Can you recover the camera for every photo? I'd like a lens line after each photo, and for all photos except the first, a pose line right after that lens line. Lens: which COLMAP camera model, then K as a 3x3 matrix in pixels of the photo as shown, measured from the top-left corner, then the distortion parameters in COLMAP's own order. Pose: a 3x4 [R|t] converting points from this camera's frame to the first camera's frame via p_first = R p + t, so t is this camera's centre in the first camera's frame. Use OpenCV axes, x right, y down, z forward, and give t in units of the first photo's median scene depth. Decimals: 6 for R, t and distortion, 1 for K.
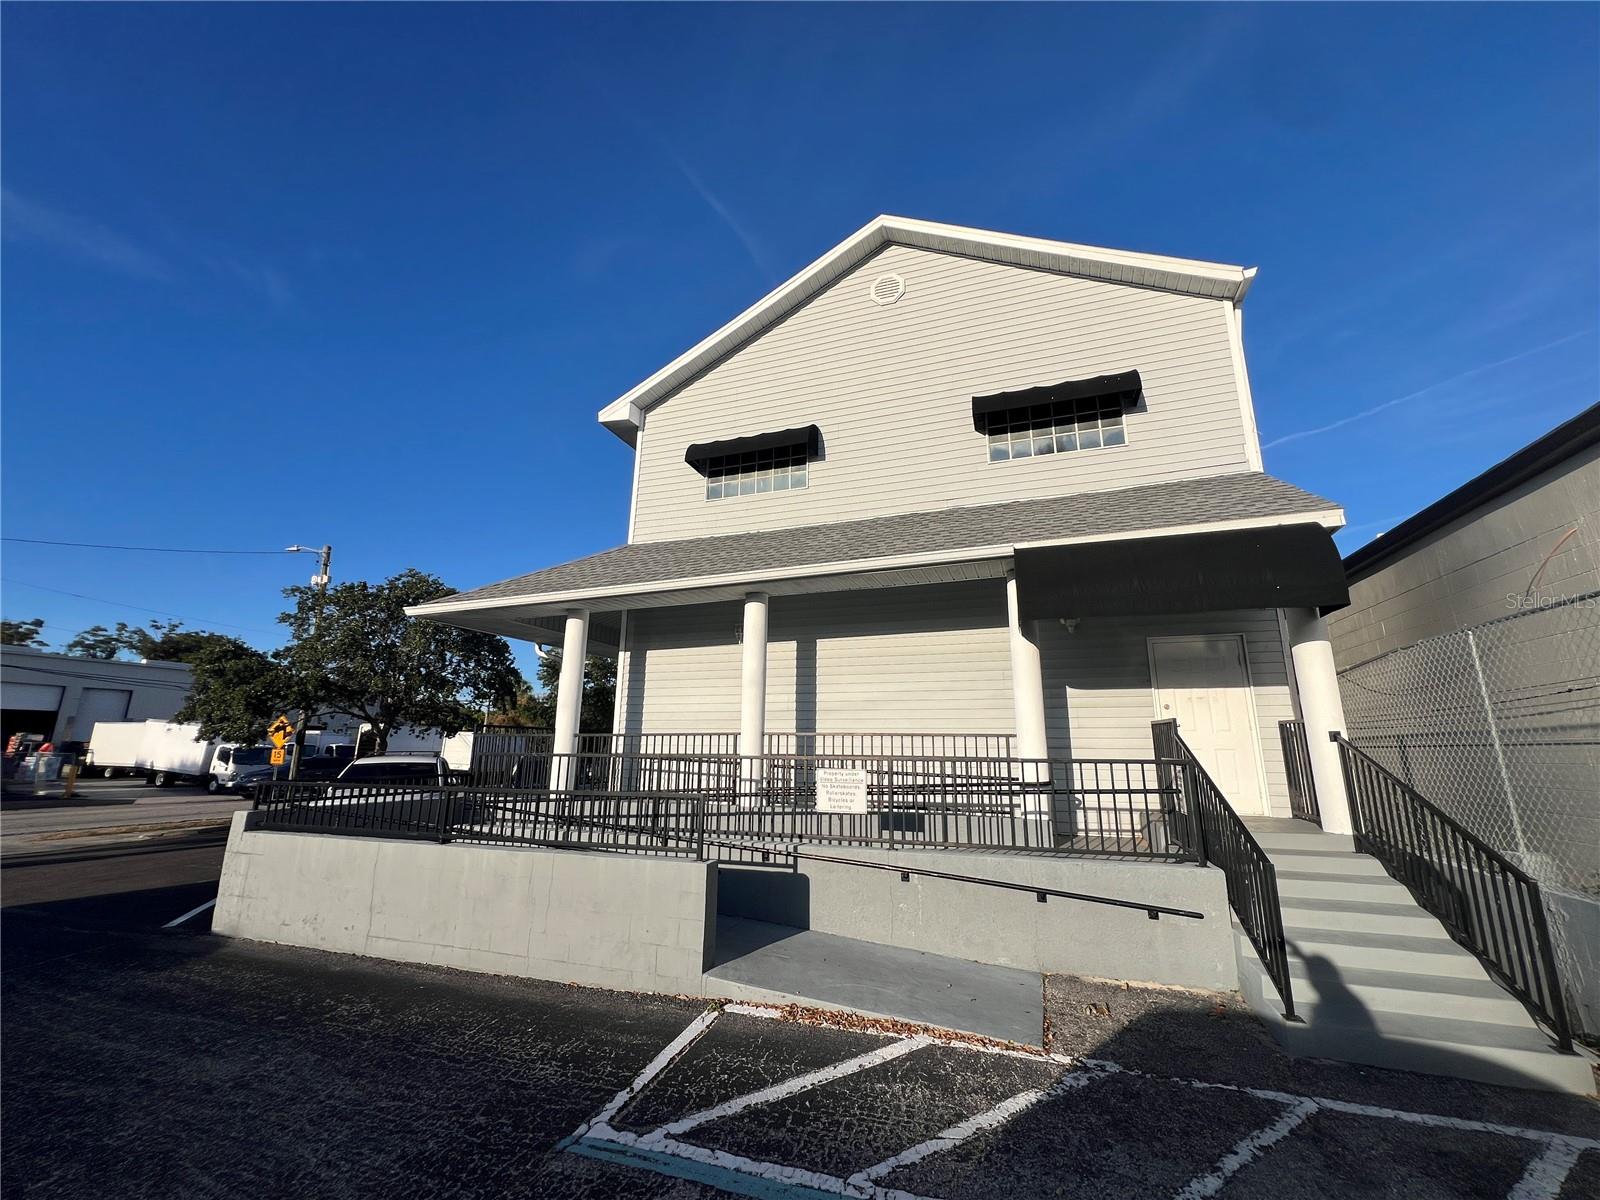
lens RADIAL K [[636.4, 0, 801.8], [0, 636.4, 604.5], [0, 0, 1]] dist [-0.001644, 0.000235]
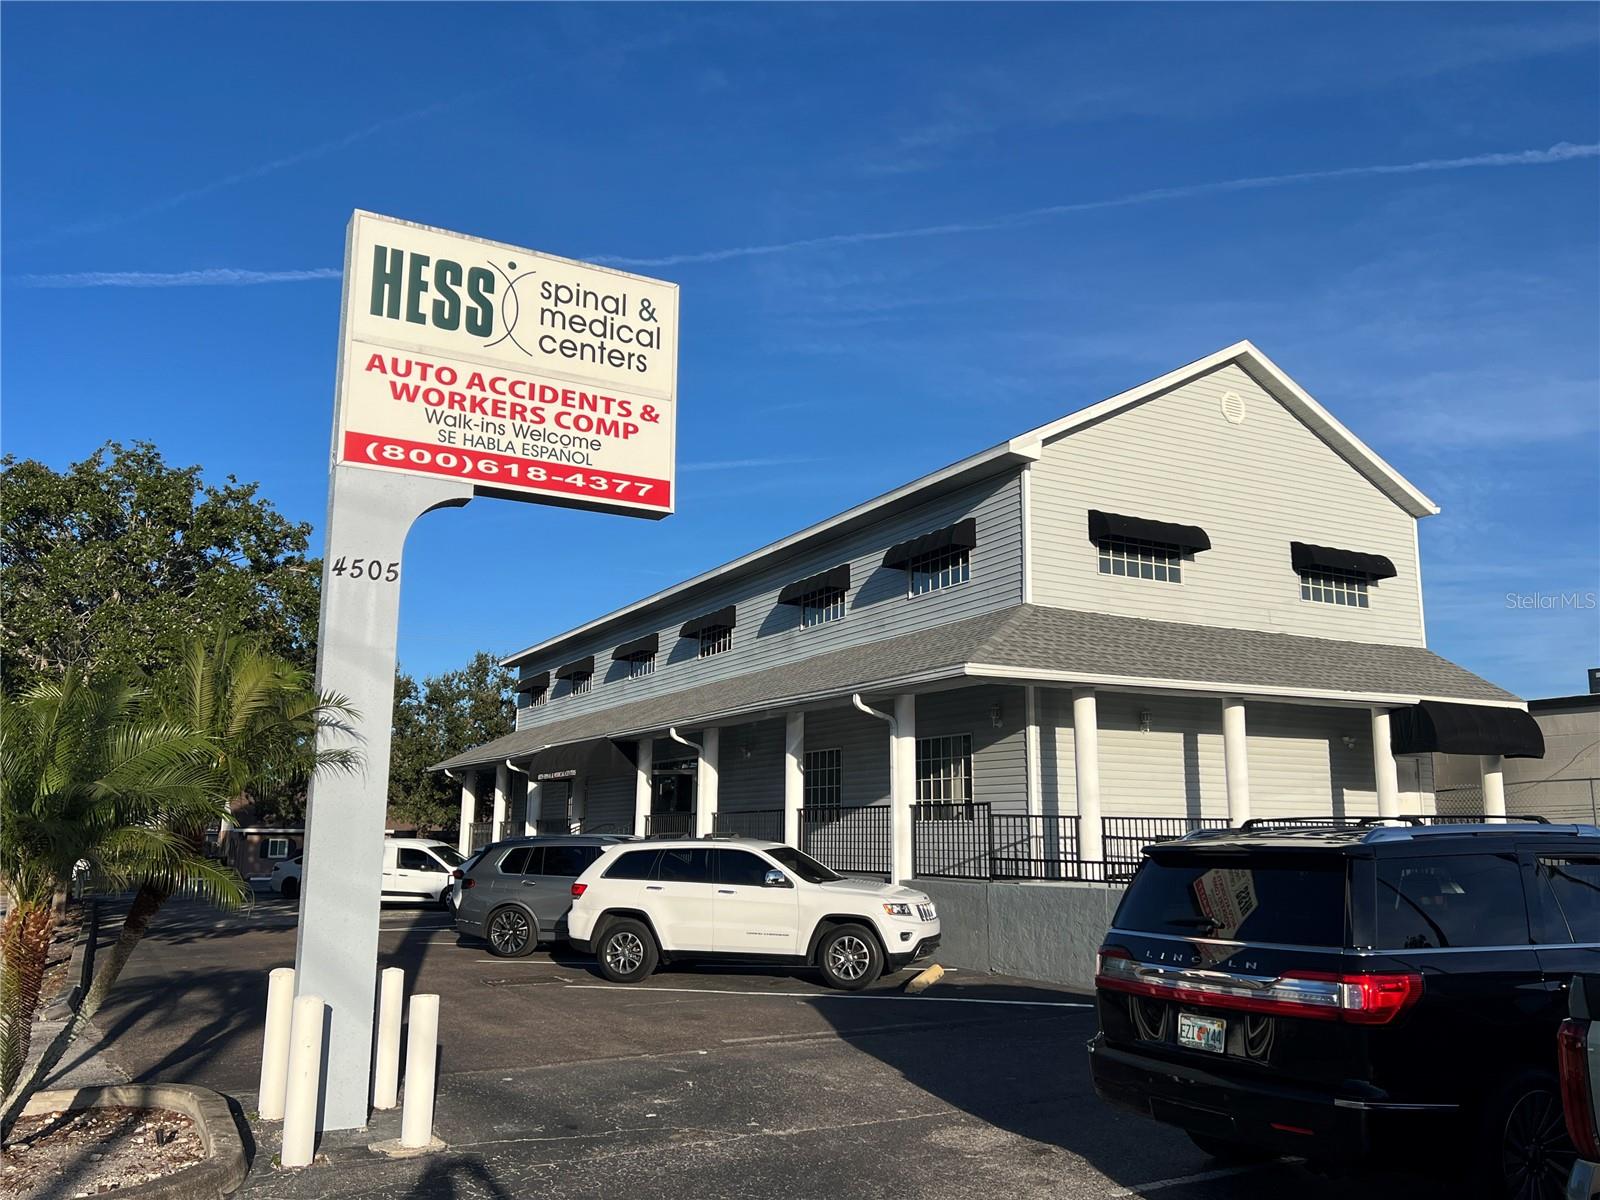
lens RADIAL K [[1283.4, 0, 794.0], [0, 1283.4, 601.1], [0, 0, 1]] dist [0.155033, -0.410734]
pose [[0.669703, 0.127711, 0.731566, -2.090423], [-0.168573, 0.985530, -0.017729, -0.011449], [-0.723244, -0.111449, 0.681541, 0.002768]]
